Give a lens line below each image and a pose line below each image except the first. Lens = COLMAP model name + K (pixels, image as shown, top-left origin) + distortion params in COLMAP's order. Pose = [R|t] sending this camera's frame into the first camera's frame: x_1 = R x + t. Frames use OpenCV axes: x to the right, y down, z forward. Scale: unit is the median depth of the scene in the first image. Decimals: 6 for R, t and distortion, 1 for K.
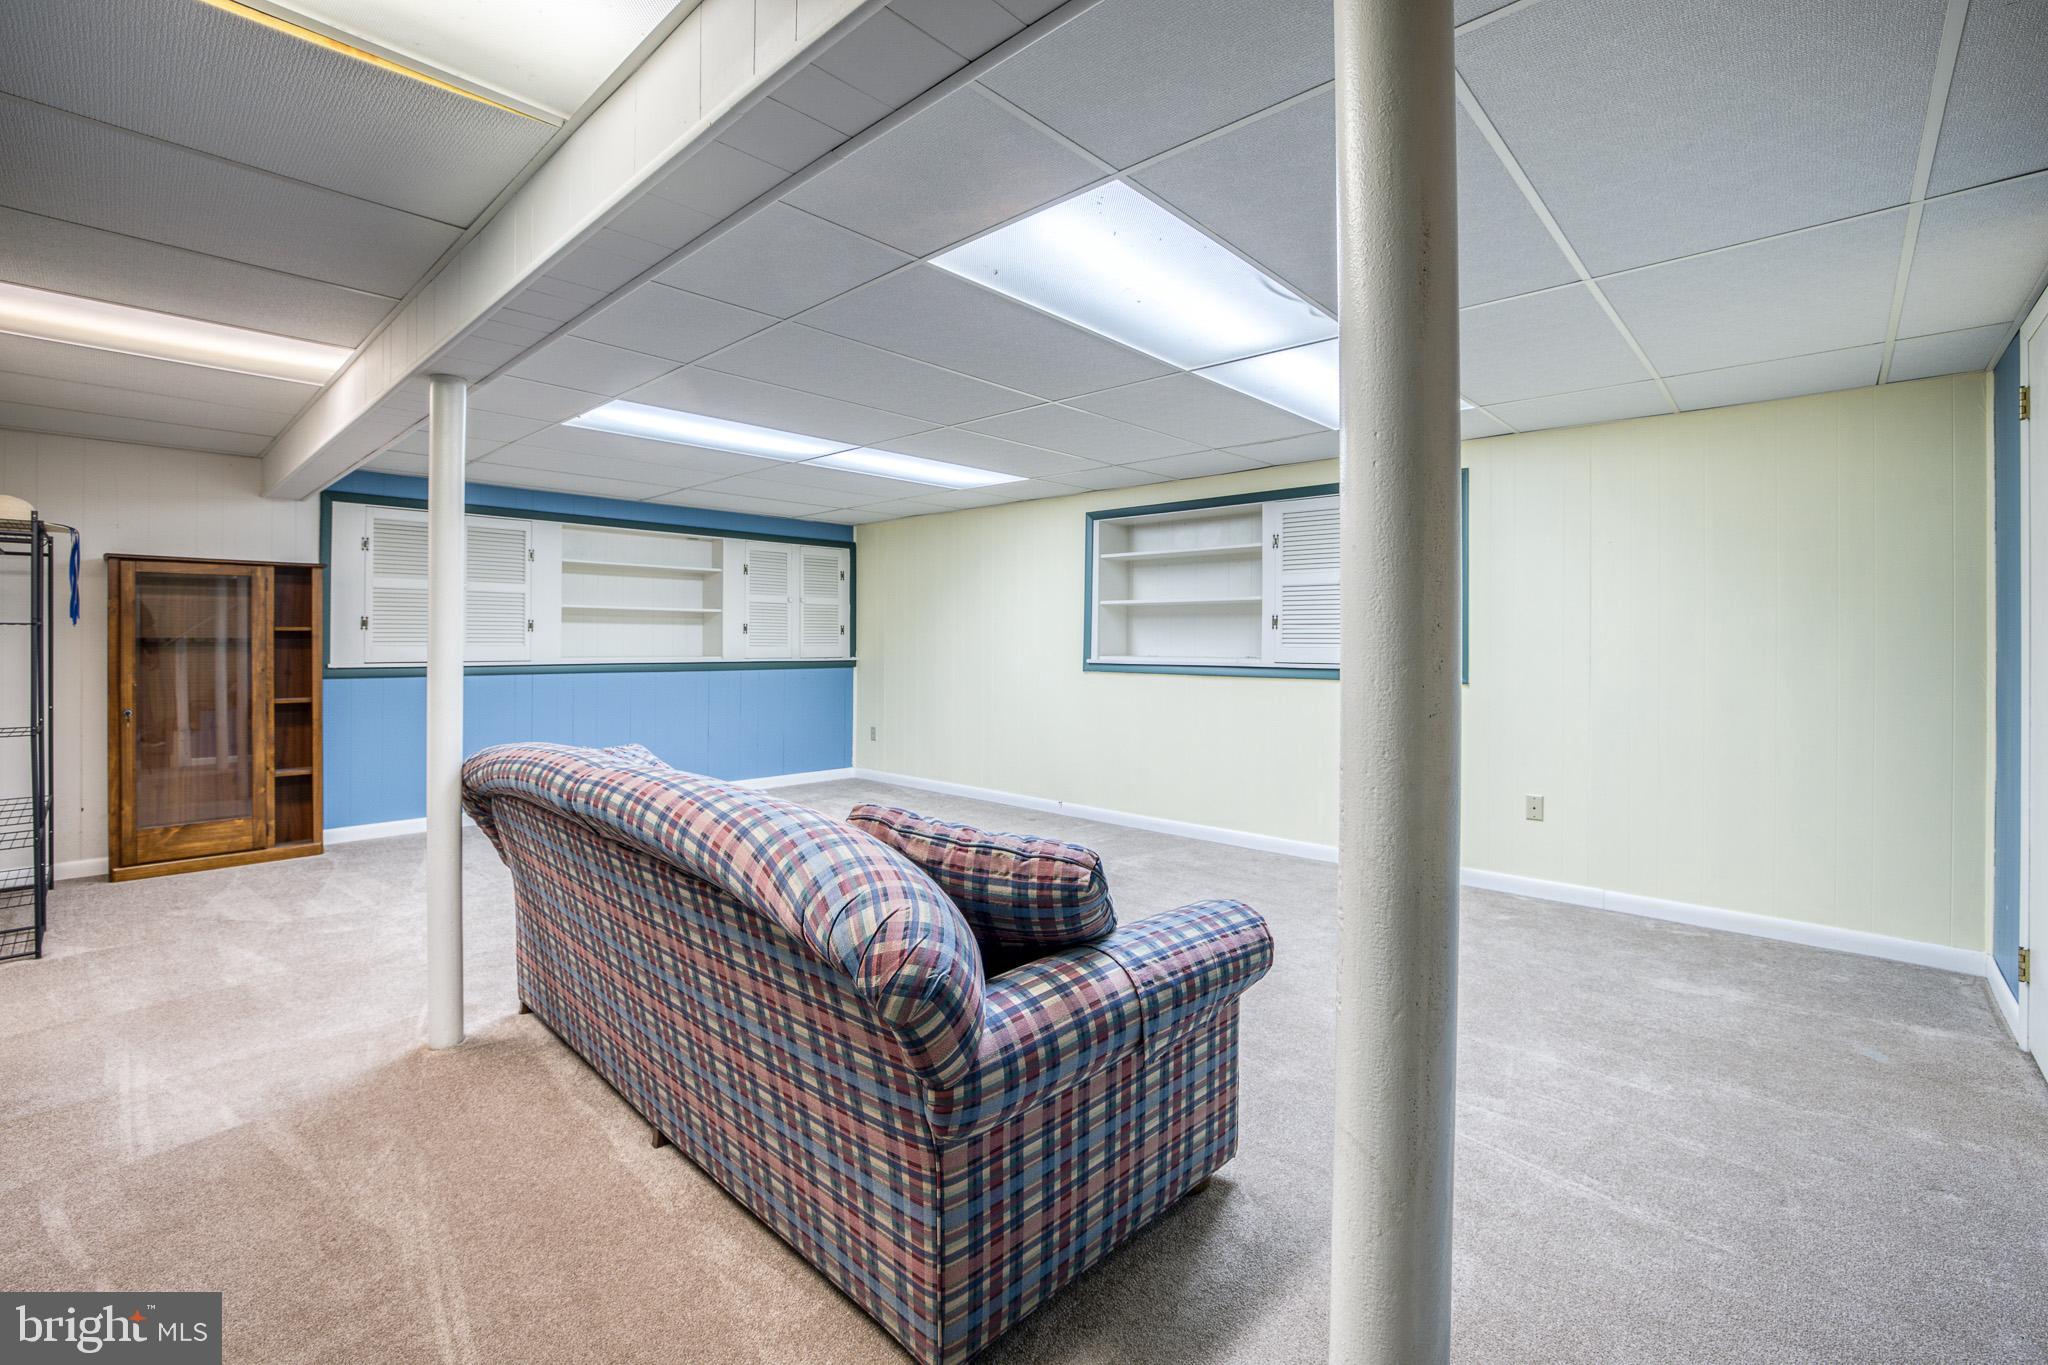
lens RADIAL K [[879.3, 0, 1017.7], [0, 879.3, 638.2], [0, 0, 1]] dist [-0.042604, 0.013660]
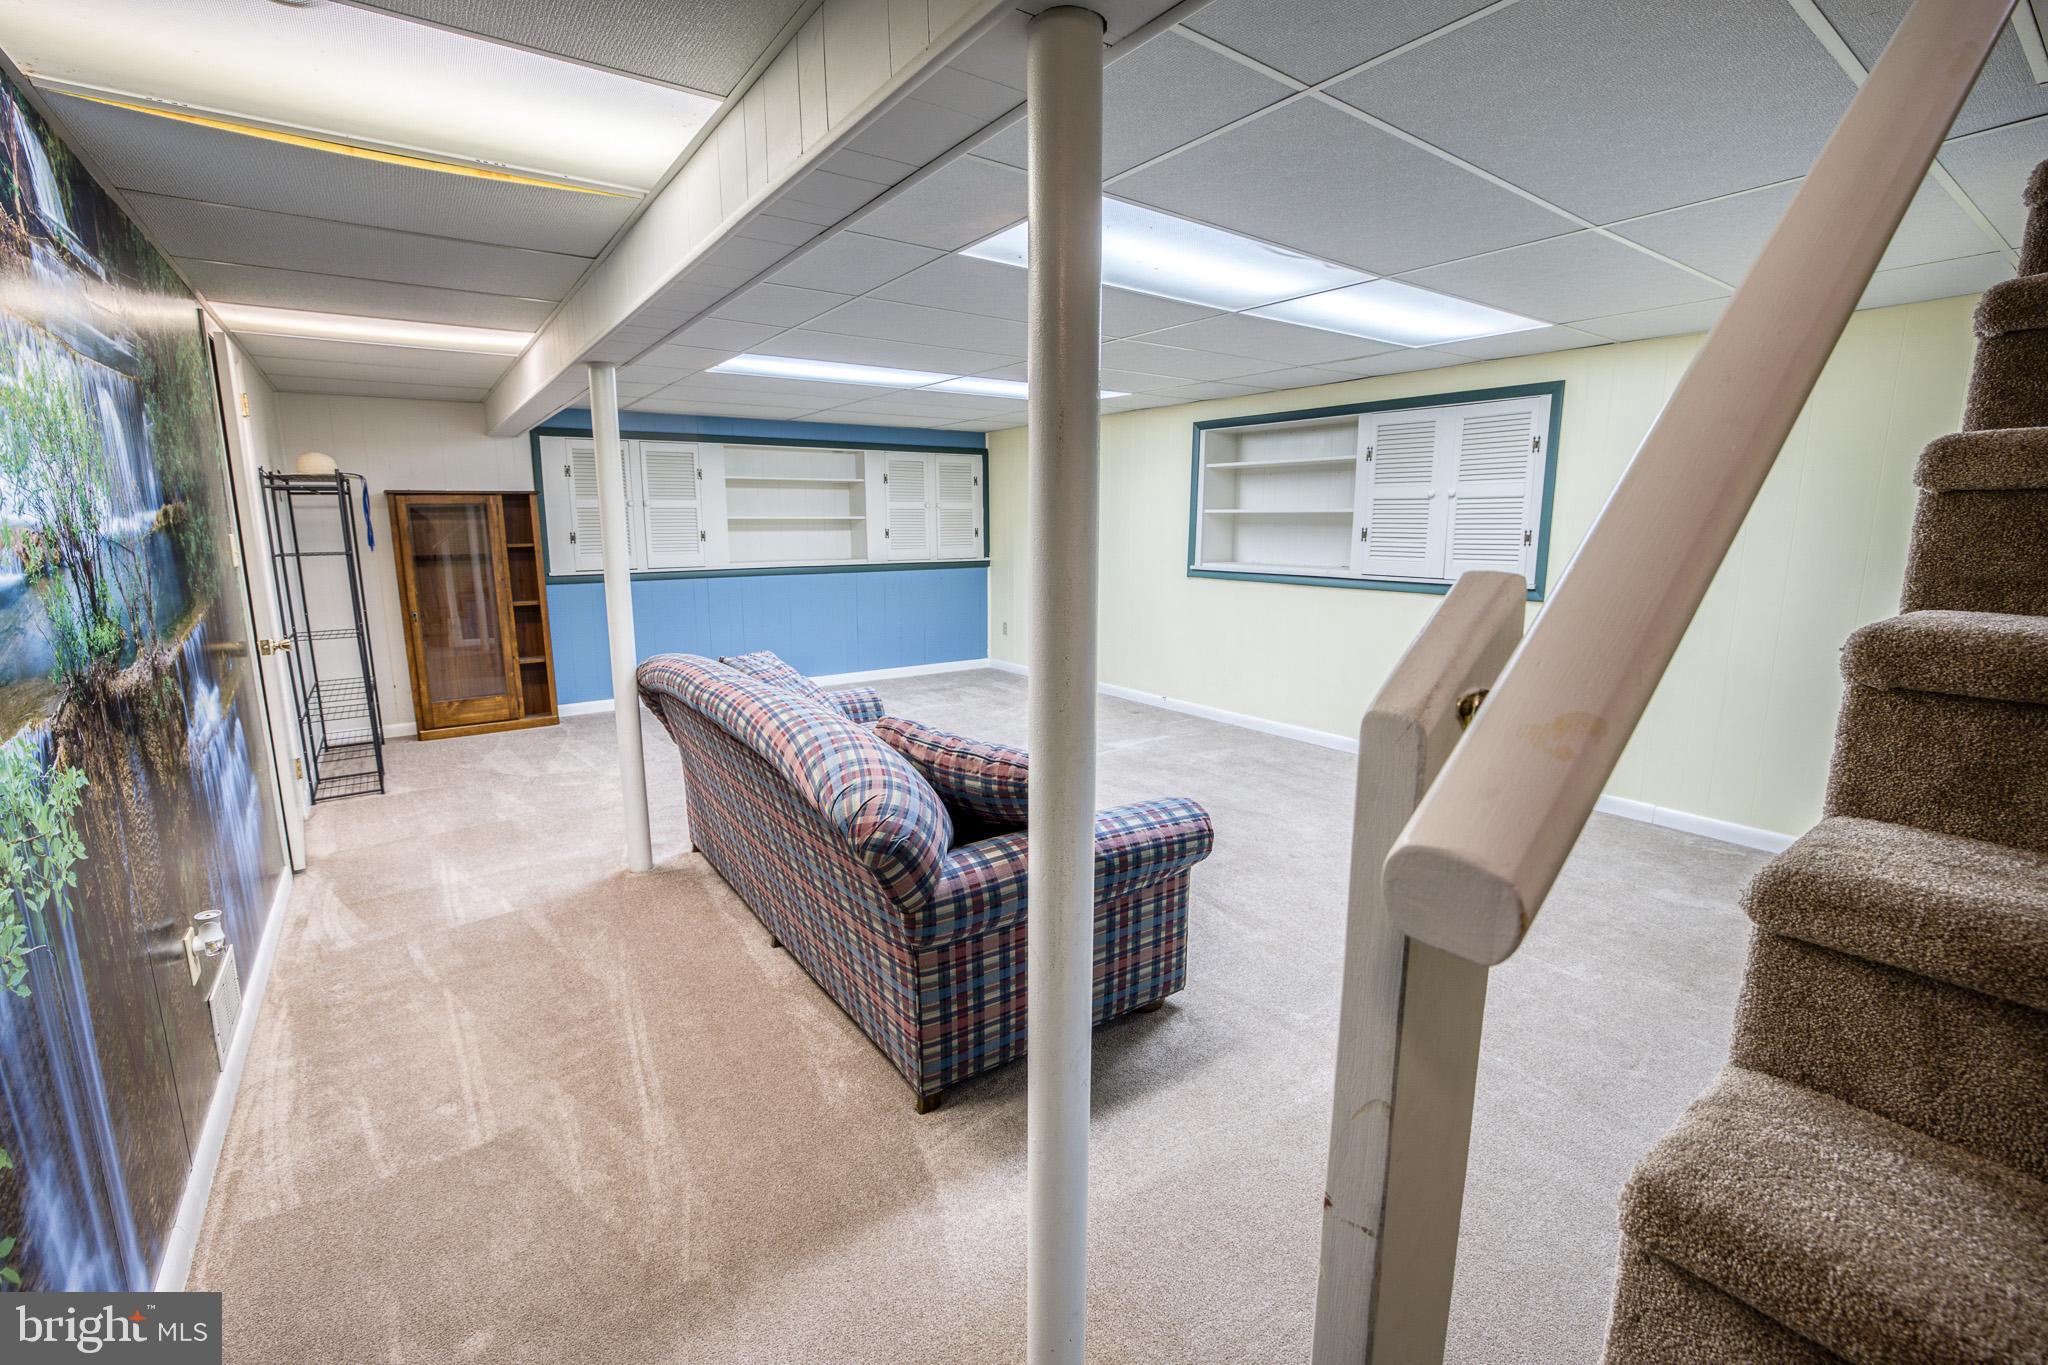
lens RADIAL K [[862.2, 0, 1012.2], [0, 862.2, 678.1], [0, 0, 1]] dist [-0.044036, 0.013960]
pose [[0.981522, 0.026927, -0.189446, 0.171243], [0.006958, 0.984372, 0.175966, -0.066600], [0.191223, -0.174033, 0.965995, -0.155580]]
